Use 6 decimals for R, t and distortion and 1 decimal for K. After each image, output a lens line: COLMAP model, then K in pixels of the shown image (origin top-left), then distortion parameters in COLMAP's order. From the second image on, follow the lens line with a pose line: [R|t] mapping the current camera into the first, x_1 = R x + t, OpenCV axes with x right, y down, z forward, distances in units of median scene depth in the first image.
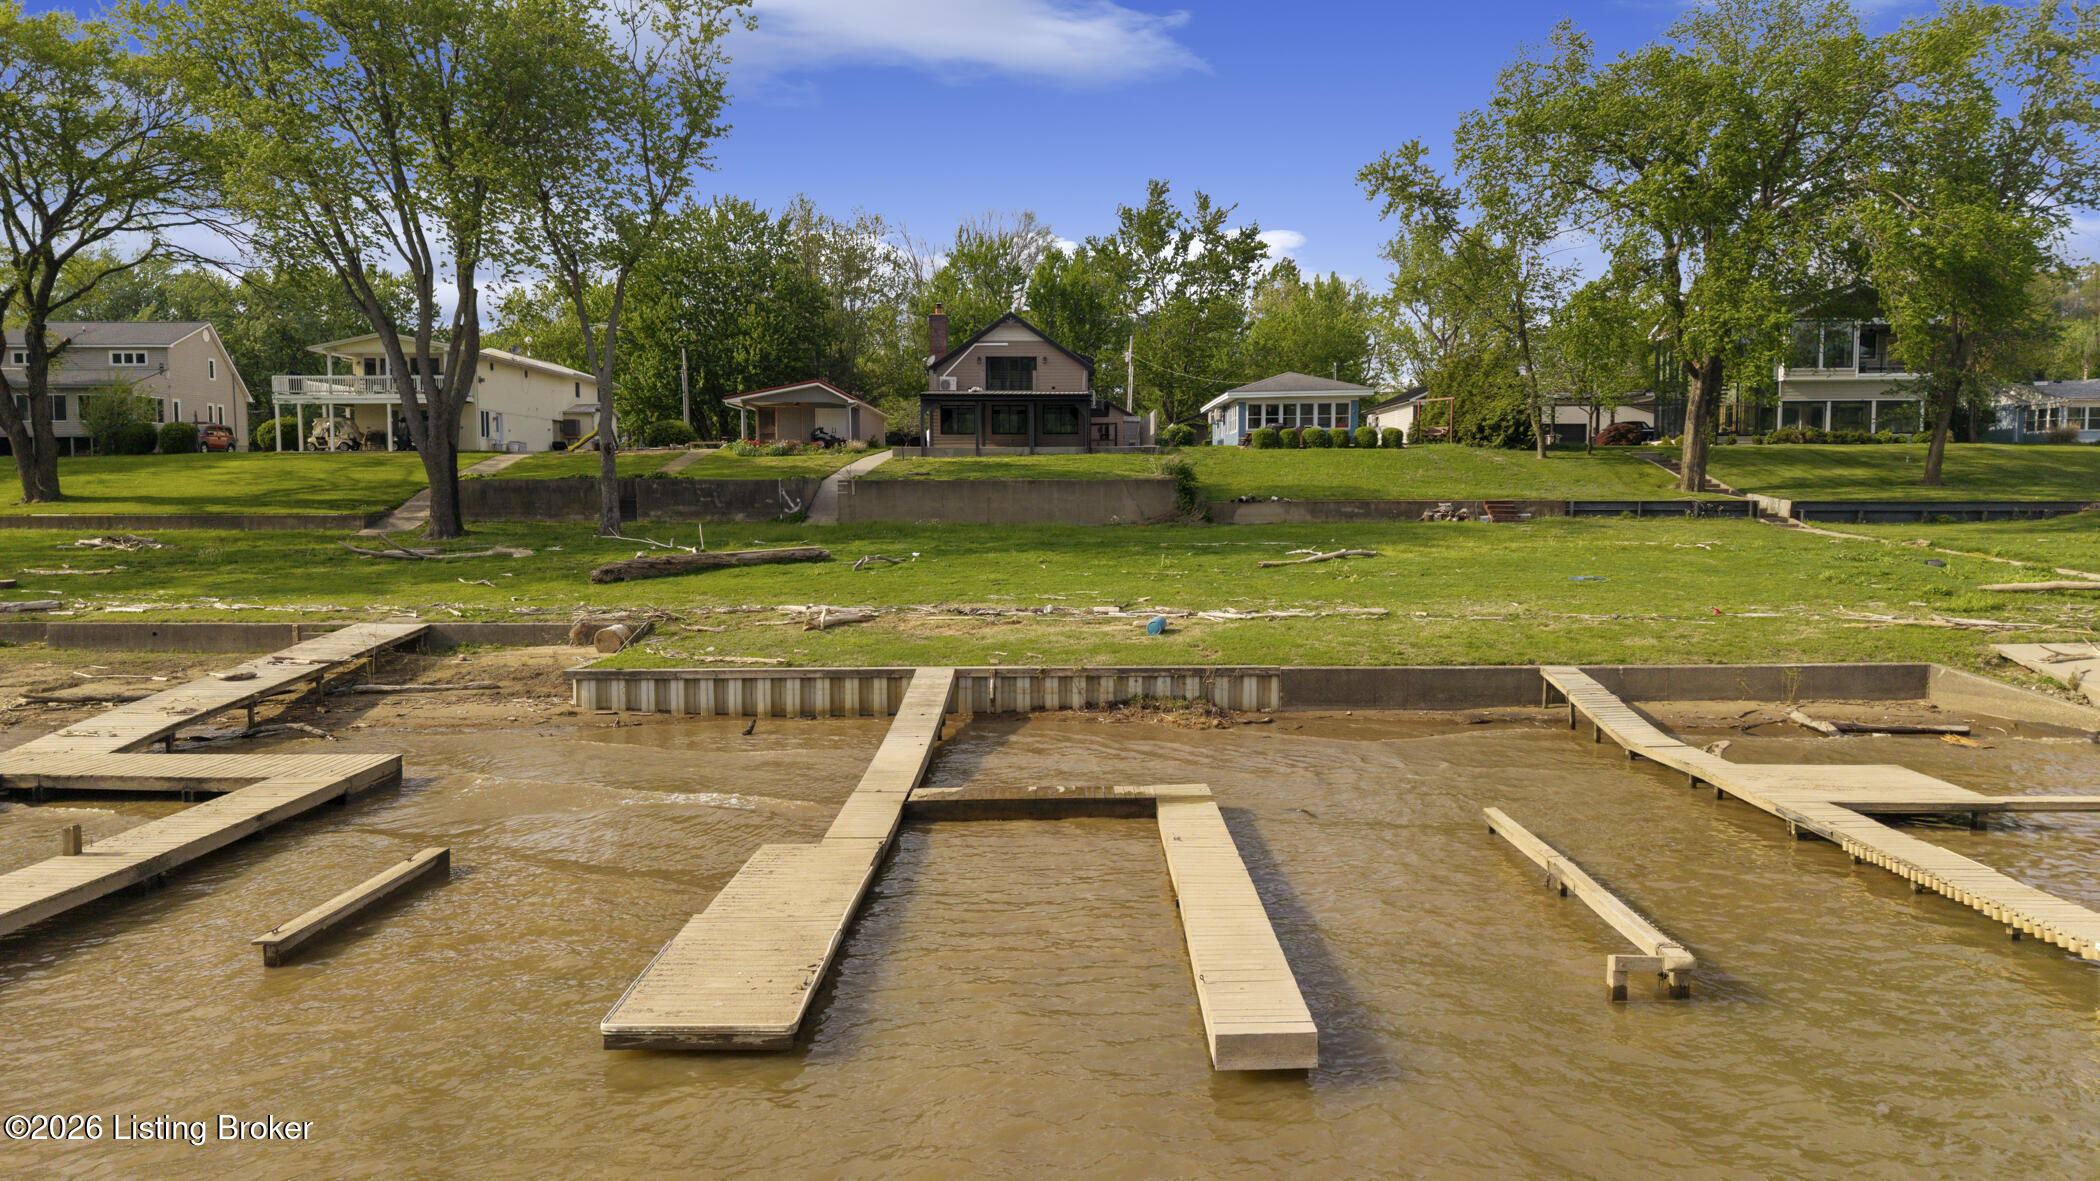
lens RADIAL K [[1404.1, 0, 1056.1], [0, 1404.1, 588.0], [0, 0, 1]] dist [0.043002, -0.056842]
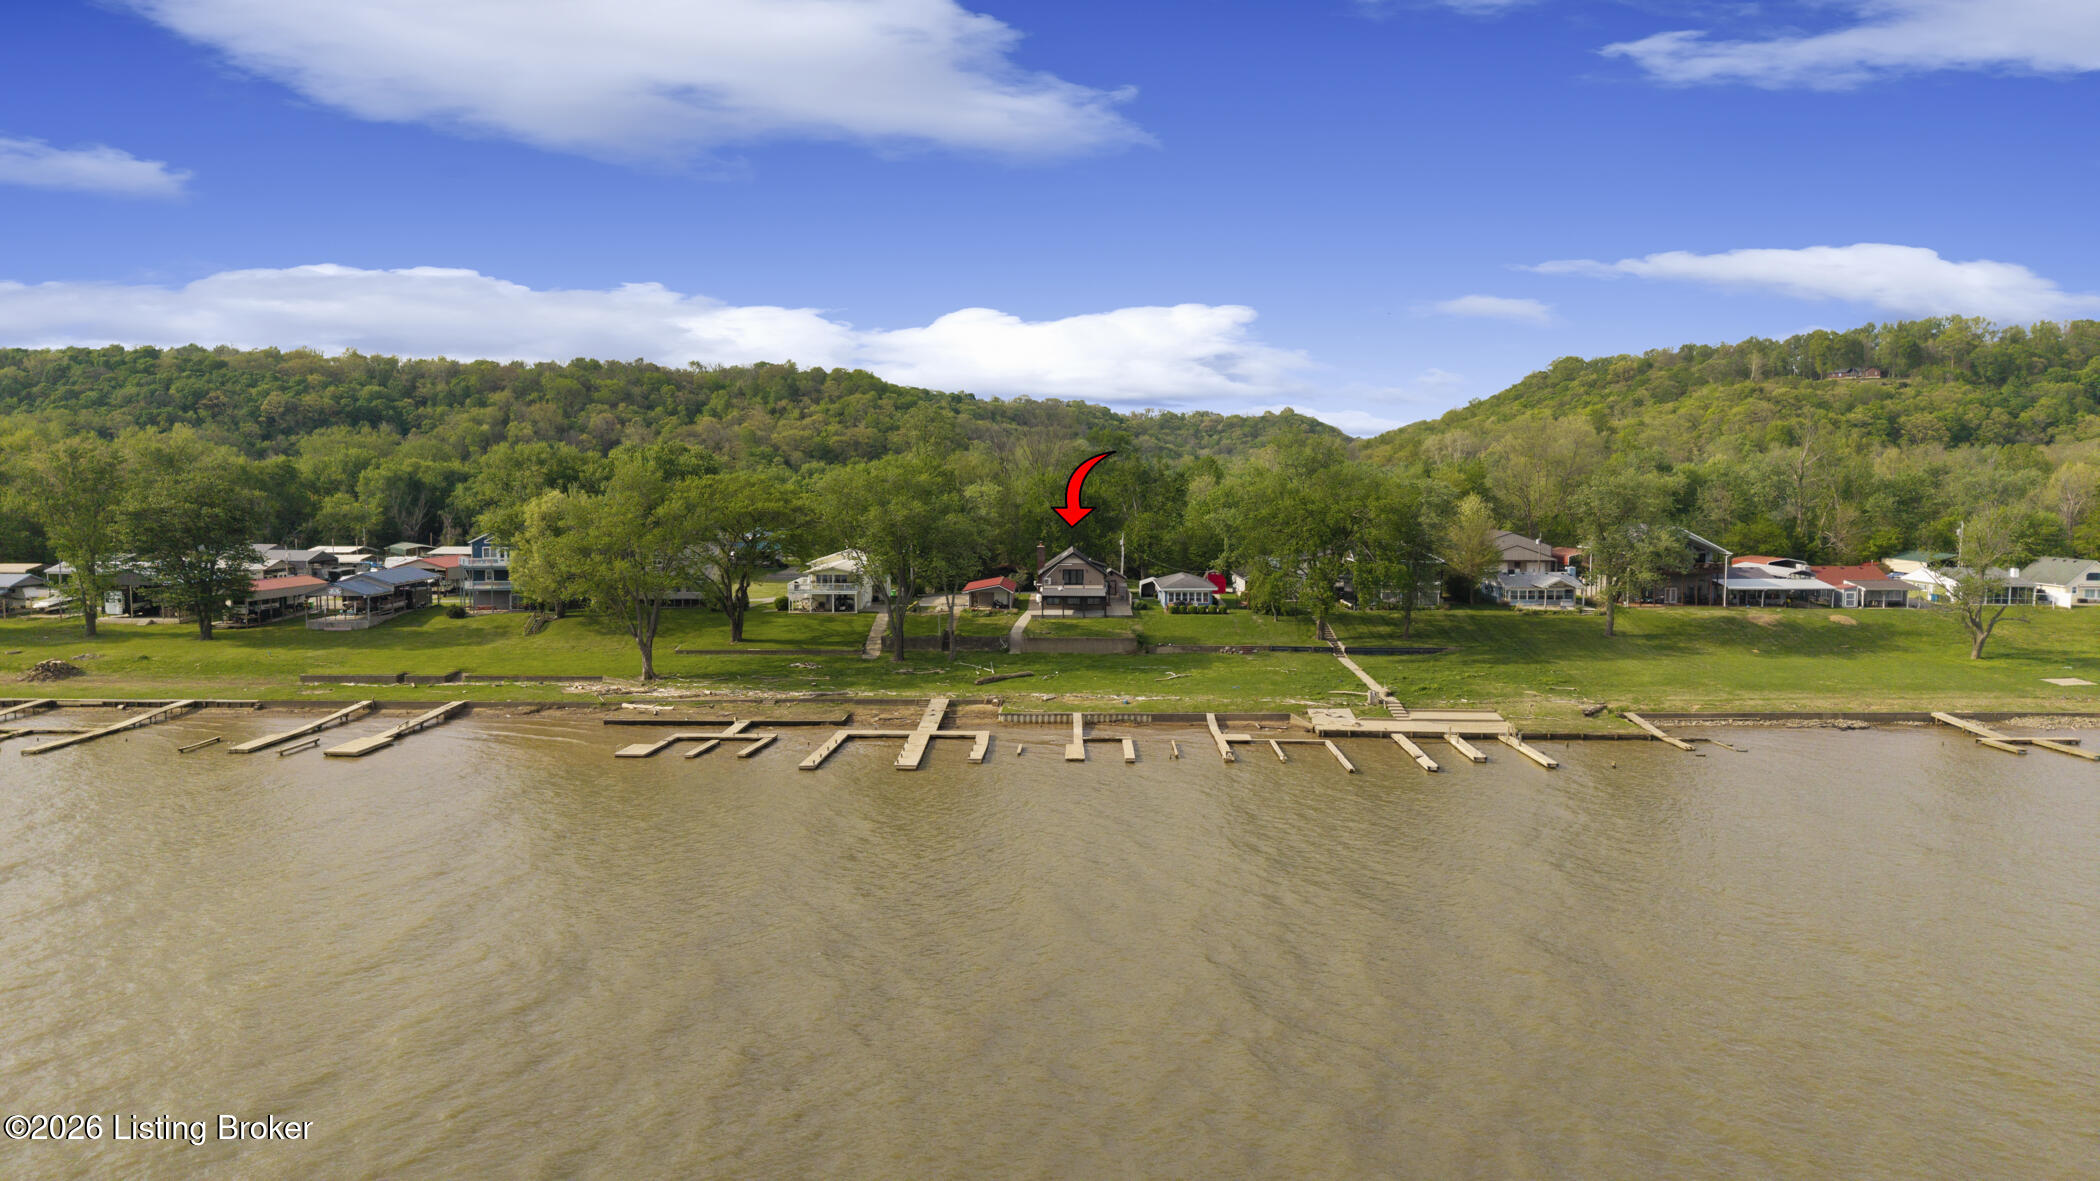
lens RADIAL K [[1414.1, 0, 1052.6], [0, 1414.1, 577.3], [0, 0, 1]] dist [0.002323, -0.002984]
pose [[0.999987, 0.005175, -0.000254, -0.068665], [-0.005172, 0.999940, 0.009690, -0.178315], [0.000304, -0.009689, 0.999953, -1.495761]]
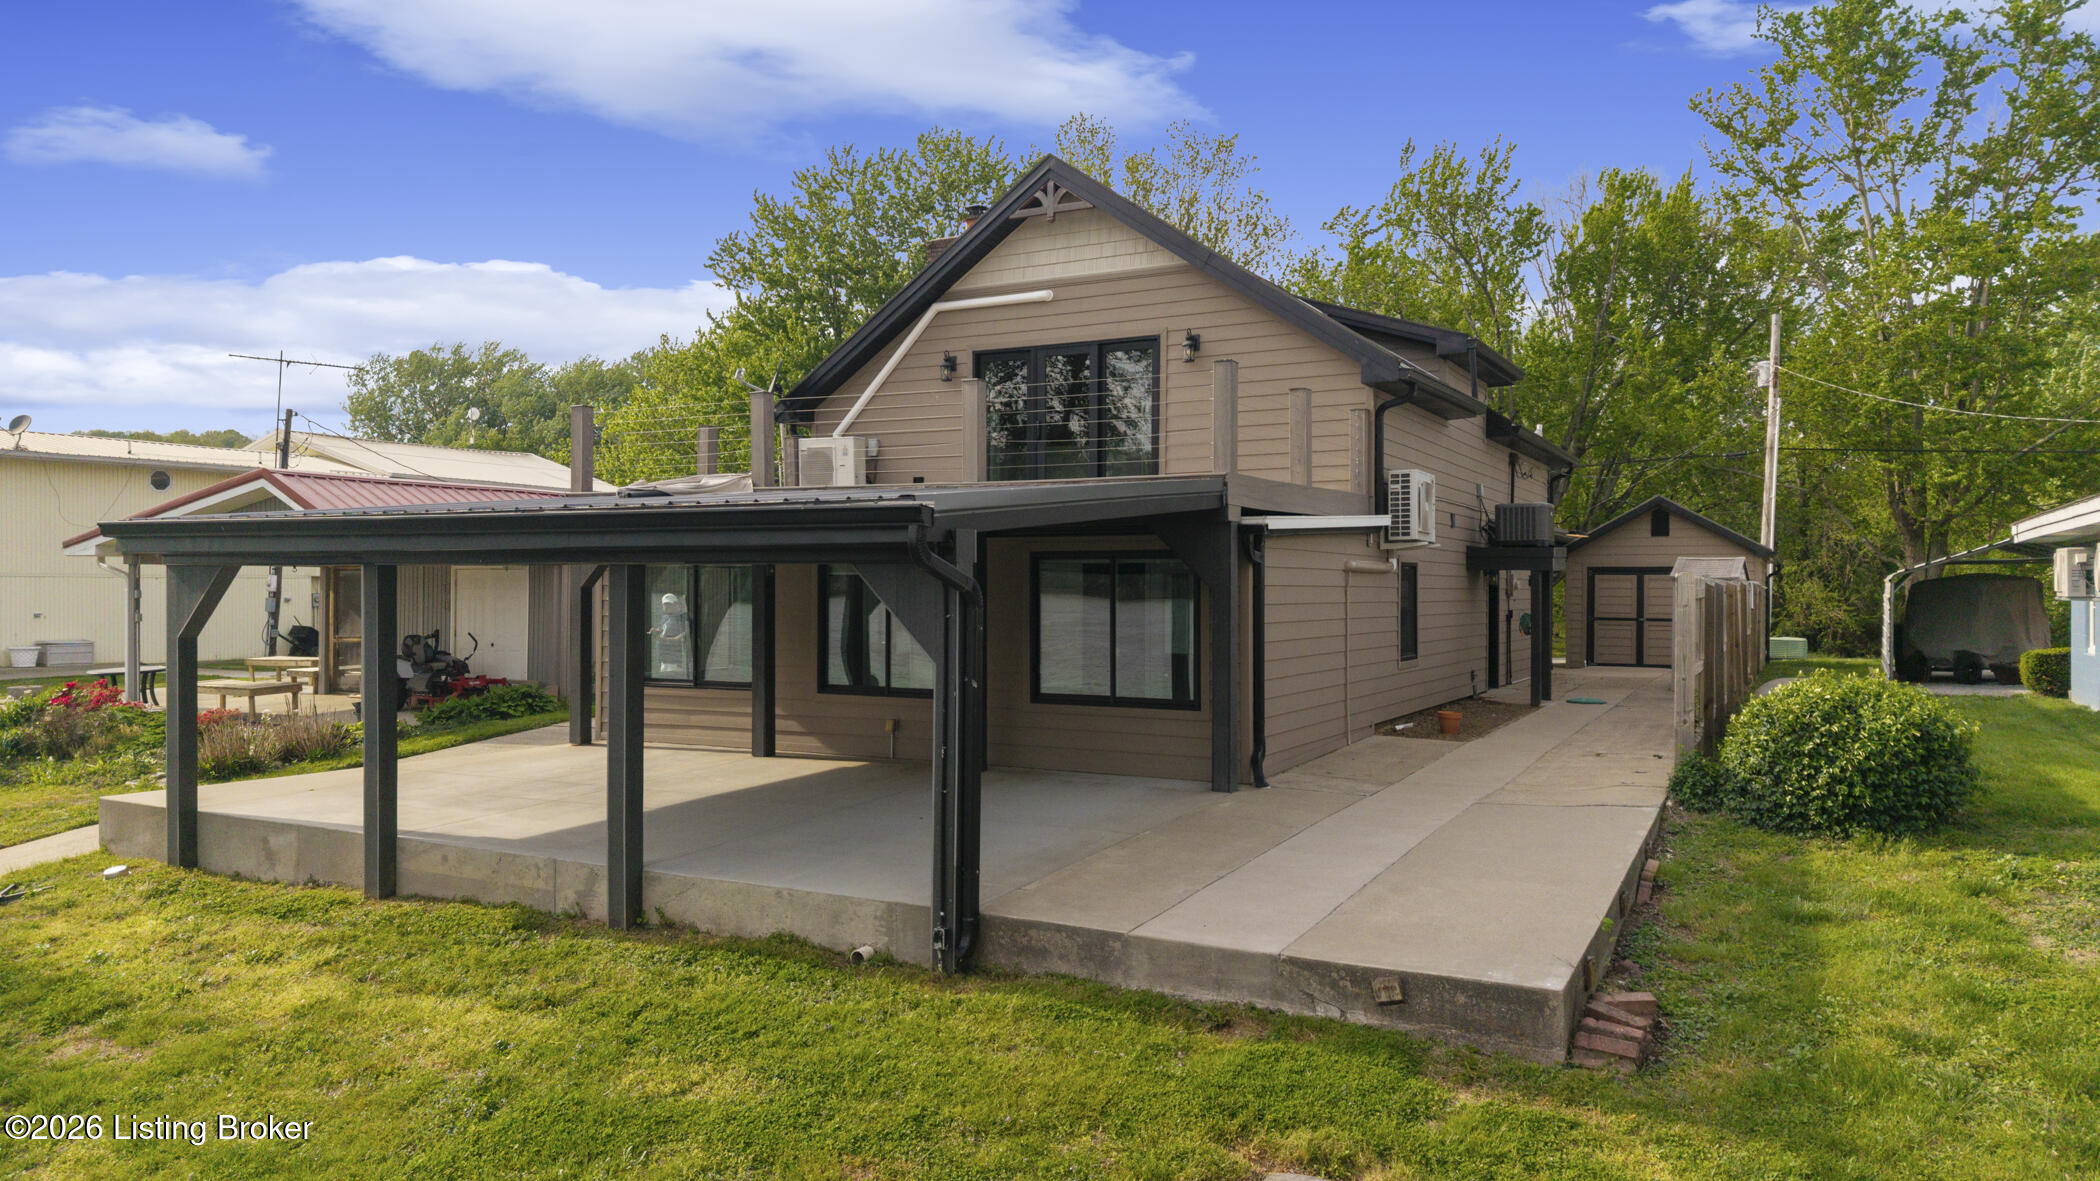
lens RADIAL K [[1404.1, 0, 1056.1], [0, 1404.1, 588.0], [0, 0, 1]] dist [0.043002, -0.056842]
pose [[0.883943, 0.004408, -0.467573, 0.081022], [-0.035267, 0.997736, -0.057266, -0.111744], [0.466262, 0.067110, 0.882098, 0.807957]]
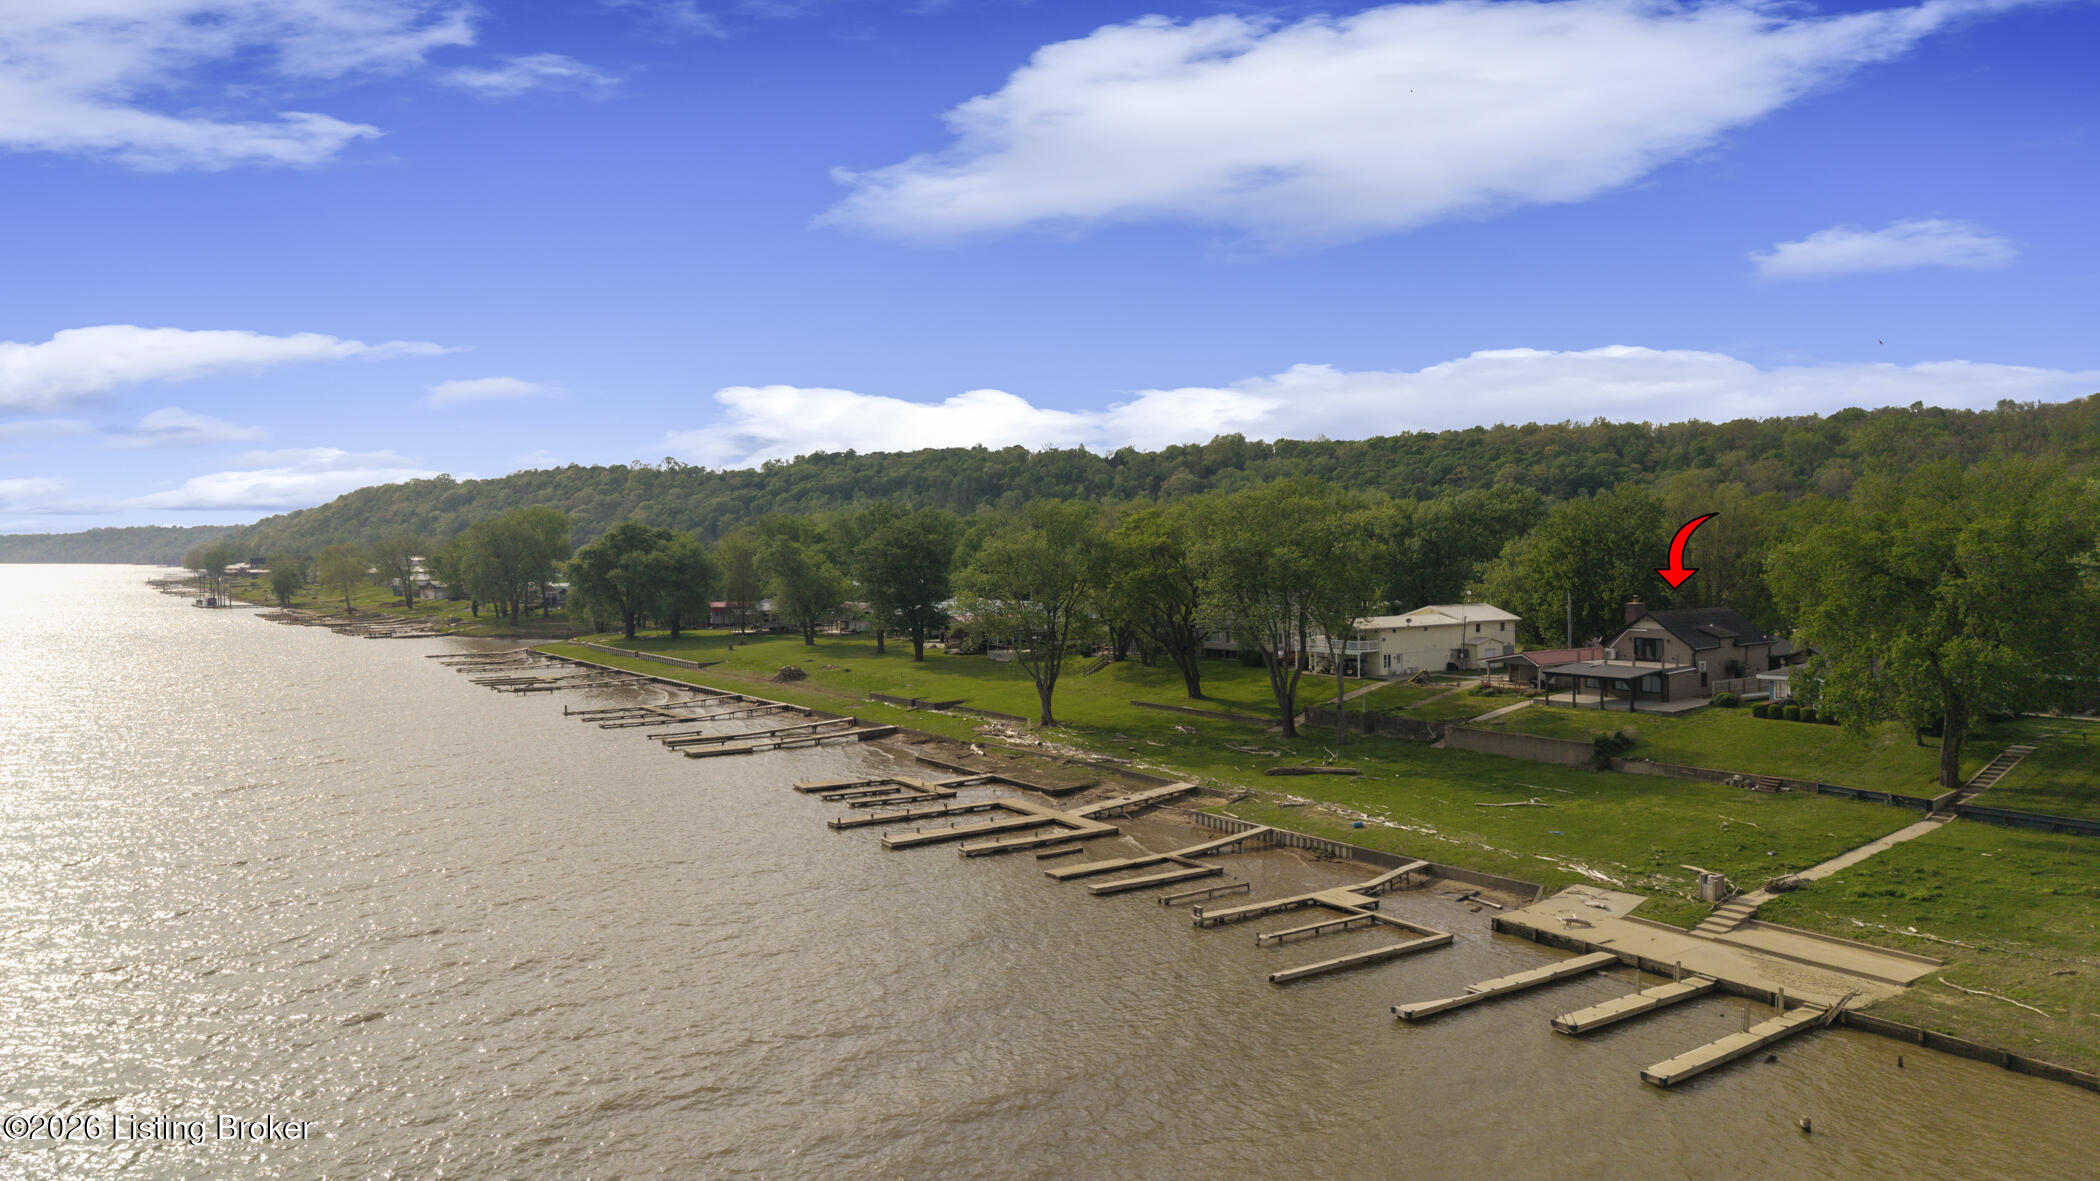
lens RADIAL K [[1414.1, 0, 1052.6], [0, 1414.1, 577.3], [0, 0, 1]] dist [0.002323, -0.002984]
pose [[0.579032, 0.016058, -0.815147, 0.943240], [-0.049501, 0.998654, -0.015490, -0.180200], [0.813801, 0.049319, 0.579047, -0.544873]]
